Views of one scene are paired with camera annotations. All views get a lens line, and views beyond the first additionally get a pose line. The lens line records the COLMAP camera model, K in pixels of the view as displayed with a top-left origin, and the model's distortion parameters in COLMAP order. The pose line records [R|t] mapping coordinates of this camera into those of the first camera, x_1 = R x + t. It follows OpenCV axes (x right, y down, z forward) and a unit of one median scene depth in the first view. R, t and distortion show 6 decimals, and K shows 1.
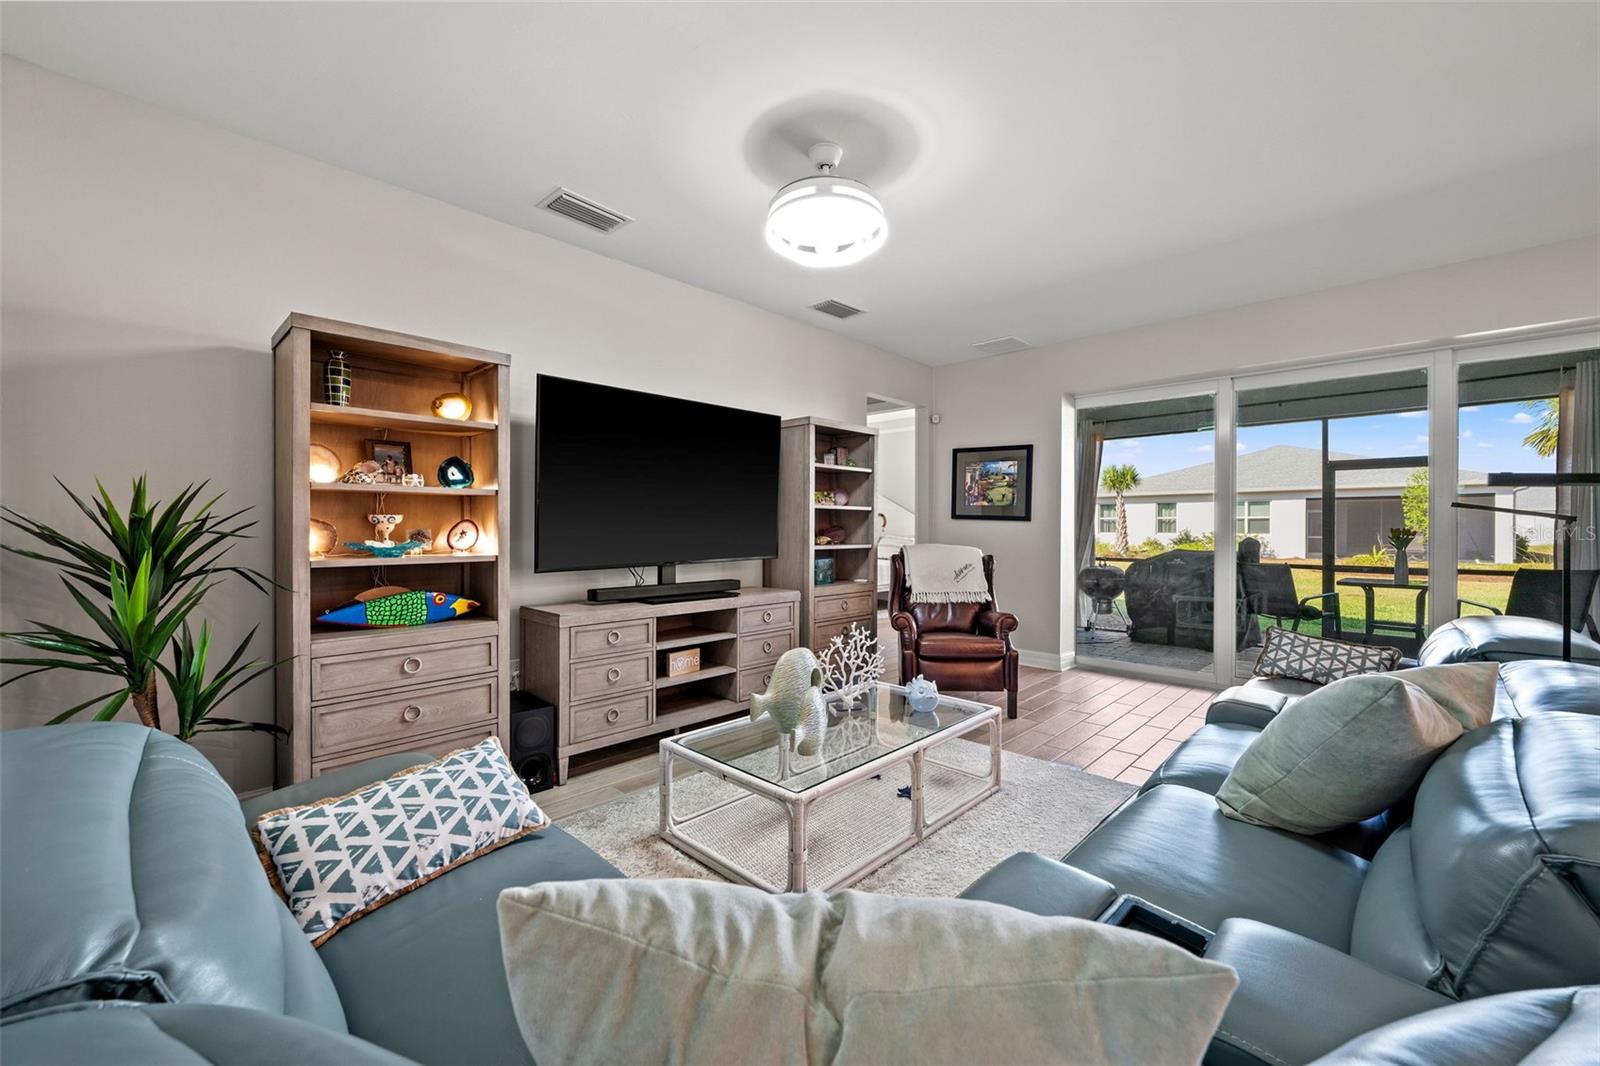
lens RADIAL K [[635.1, 0, 797.0], [0, 635.1, 526.6], [0, 0, 1]] dist [-0.003387, 0.000694]
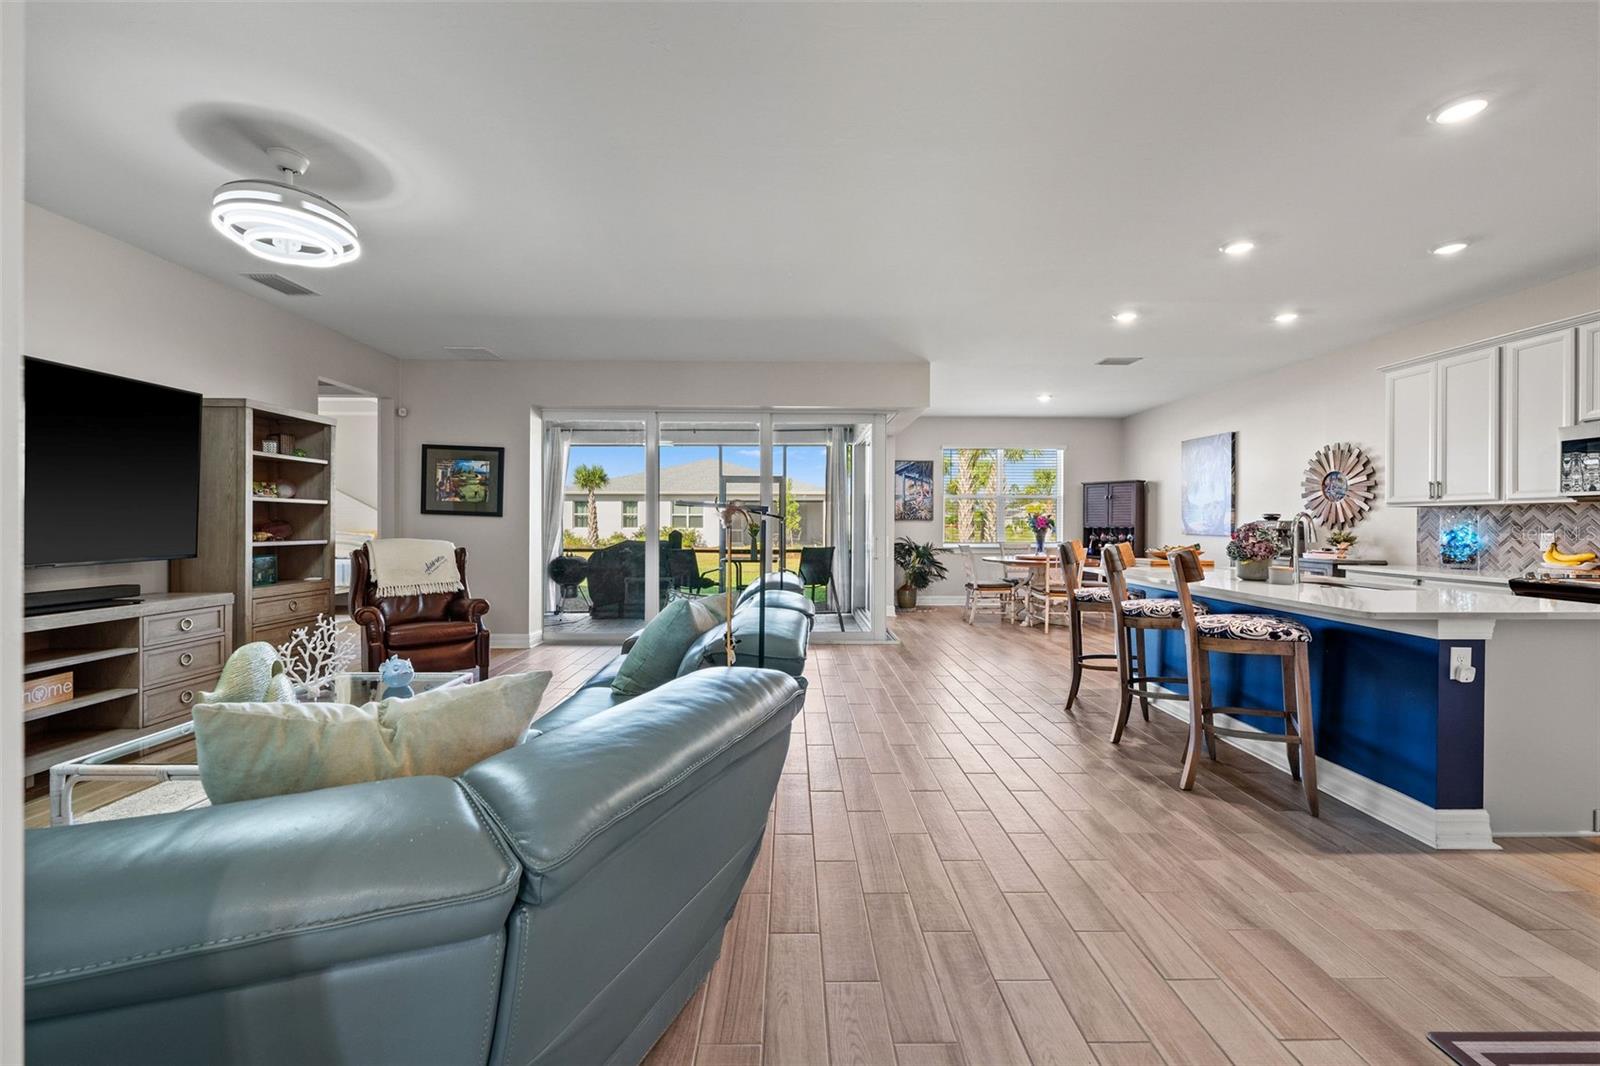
lens RADIAL K [[635.1, 0, 800.8], [0, 635.1, 527.5], [0, 0, 1]] dist [-0.003387, 0.000694]
pose [[0.707497, -0.004341, 0.706703, -0.053851], [-0.001891, 0.999966, 0.008035, 0.000236], [-0.706714, -0.007021, 0.707465, -0.178769]]
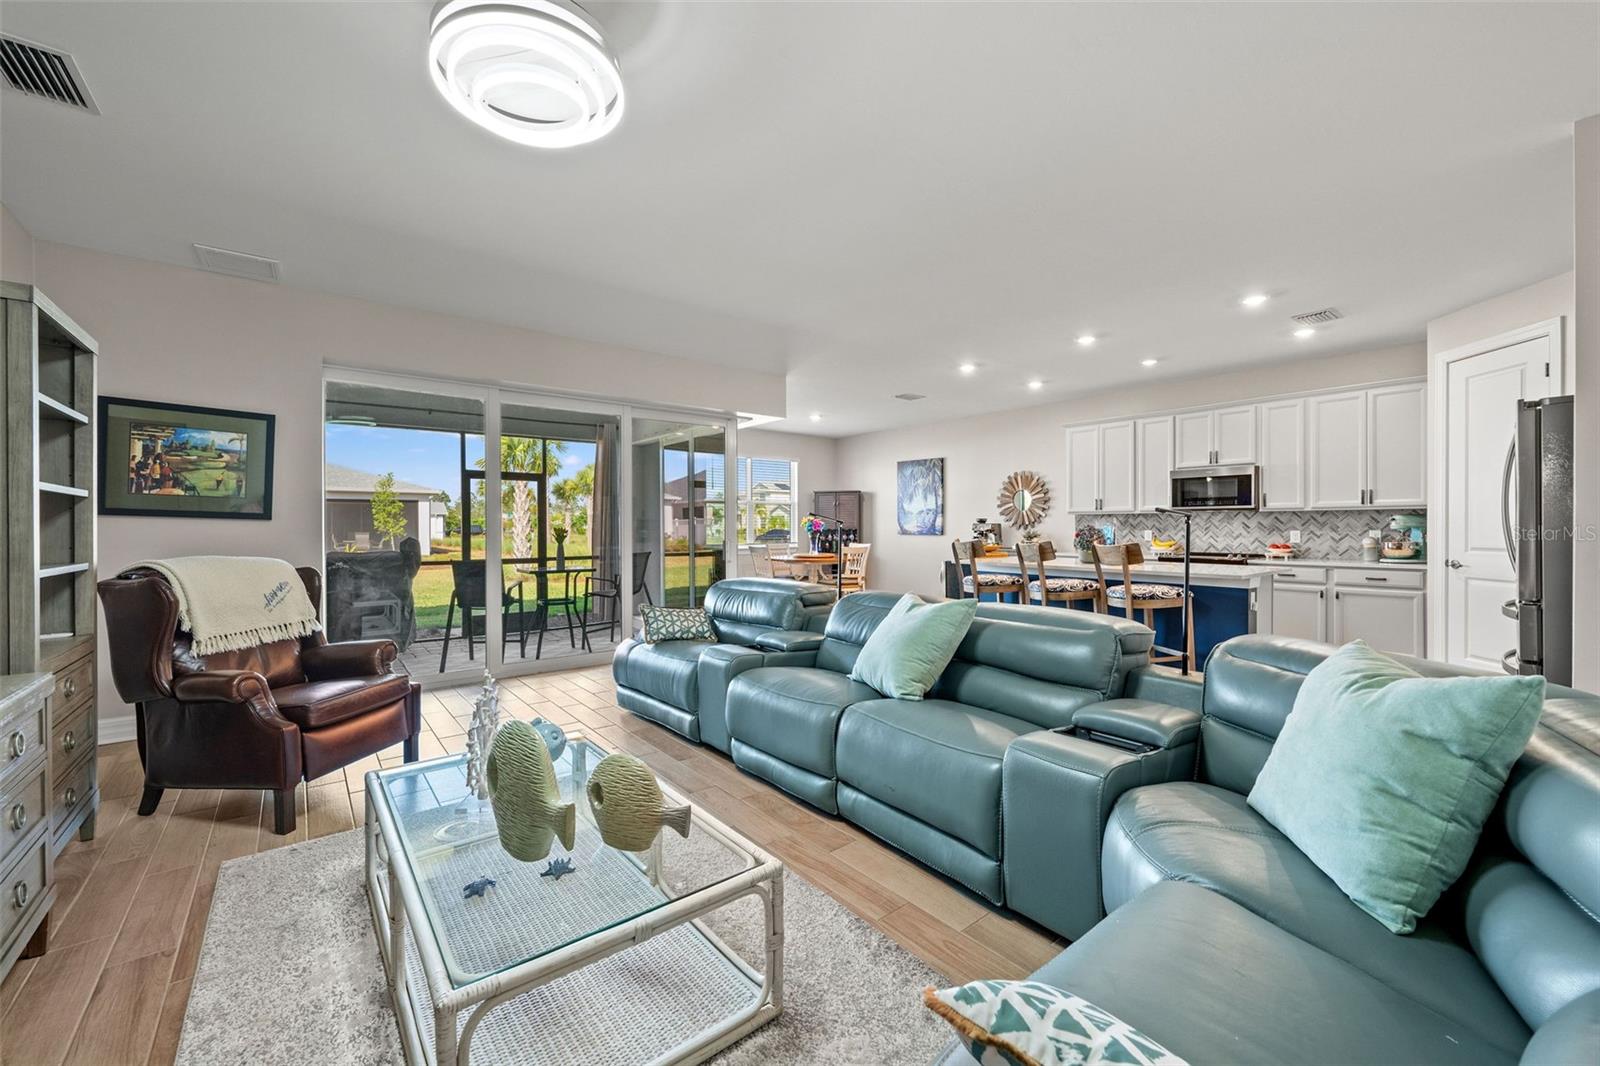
lens RADIAL K [[635.1, 0, 799.6], [0, 635.1, 530.0], [0, 0, 1]] dist [-0.003387, 0.000694]
pose [[0.122000, -0.007886, 0.992499, -0.340017], [0.002702, 0.999967, 0.007613, -0.001229], [-0.992526, 0.001753, 0.122018, 0.375185]]
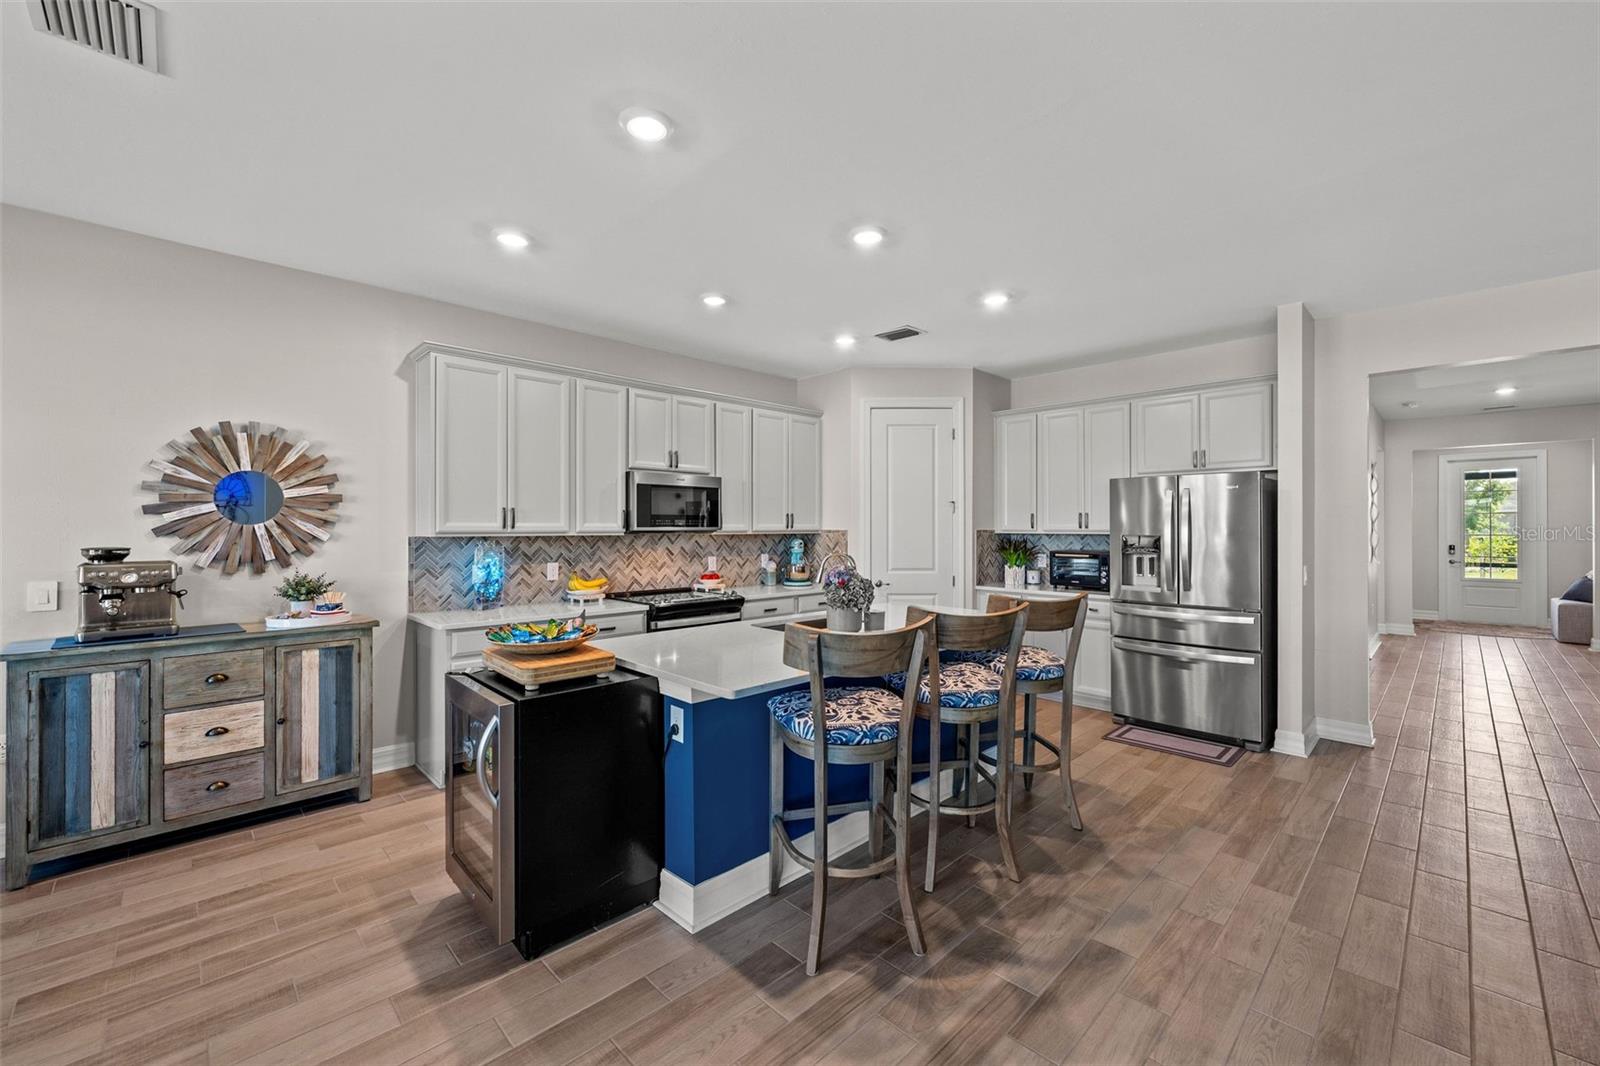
lens RADIAL K [[635.1, 0, 801.1], [0, 635.1, 531.5], [0, 0, 1]] dist [-0.003387, 0.000694]
pose [[-0.999582, -0.000601, 0.028910, 0.929849], [-0.000488, 0.999992, 0.003901, -0.037264], [-0.028913, 0.003885, -0.999574, 0.647466]]
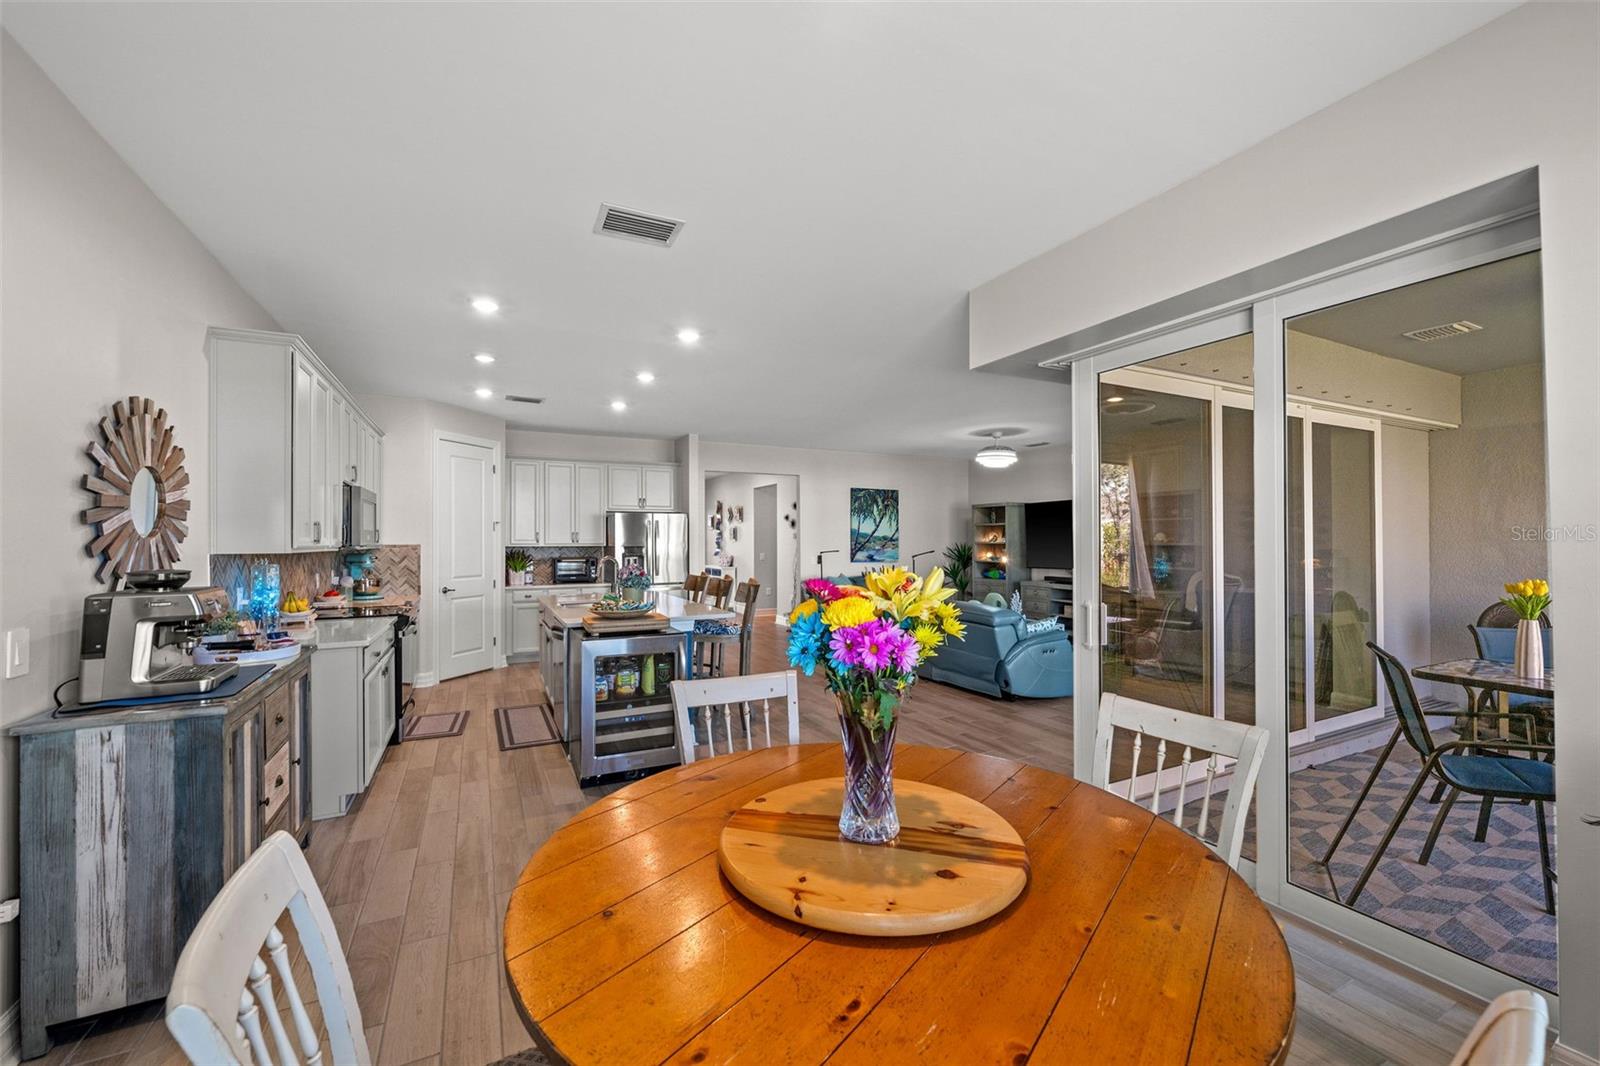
lens RADIAL K [[635.1, 0, 799.2], [0, 635.1, 534.8], [0, 0, 1]] dist [-0.003387, 0.000694]
pose [[-0.329266, -0.008158, -0.944202, 1.883296], [0.005216, 0.999932, -0.010459, -0.037871], [0.944223, -0.008369, -0.329201, 0.637591]]
